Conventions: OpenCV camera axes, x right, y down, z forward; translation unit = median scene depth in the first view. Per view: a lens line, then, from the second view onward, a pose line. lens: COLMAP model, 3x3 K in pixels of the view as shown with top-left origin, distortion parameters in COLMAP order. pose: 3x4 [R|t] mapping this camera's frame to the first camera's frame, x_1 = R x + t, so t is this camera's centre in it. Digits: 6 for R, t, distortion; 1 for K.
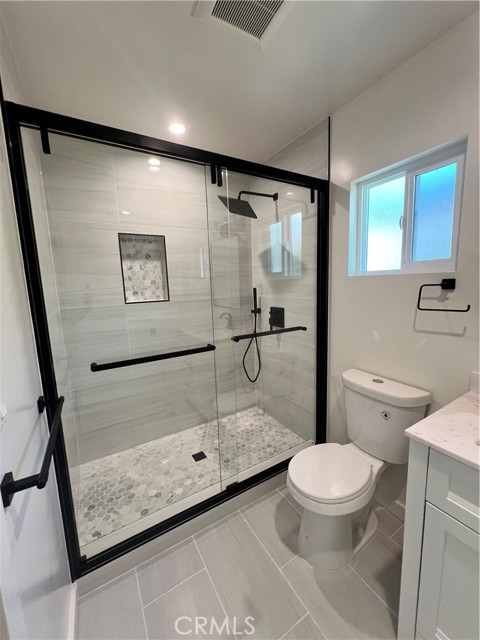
lens RADIAL K [[257.8, 0, 239.9], [0, 257.8, 319.5], [0, 0, 1]] dist [-0.001946, 0.000428]
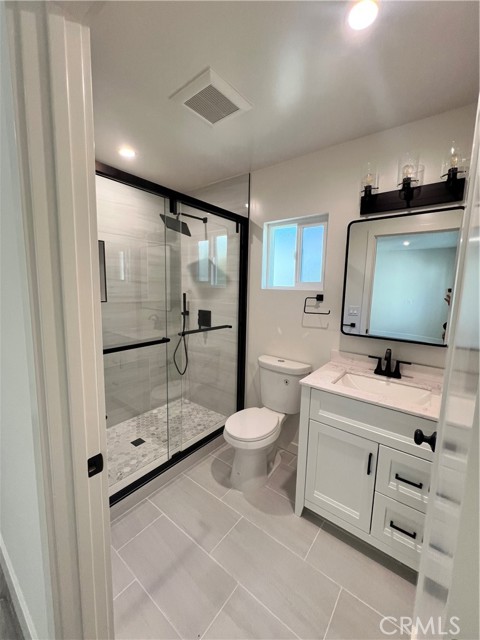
lens RADIAL K [[257.8, 0, 239.8], [0, 257.8, 319.3], [0, 0, 1]] dist [-0.001946, 0.000428]
pose [[0.931277, 0.009829, 0.364180, -0.194343], [-0.002944, 0.999806, -0.019457, 0.025184], [-0.364301, 0.017048, 0.931125, -0.252289]]
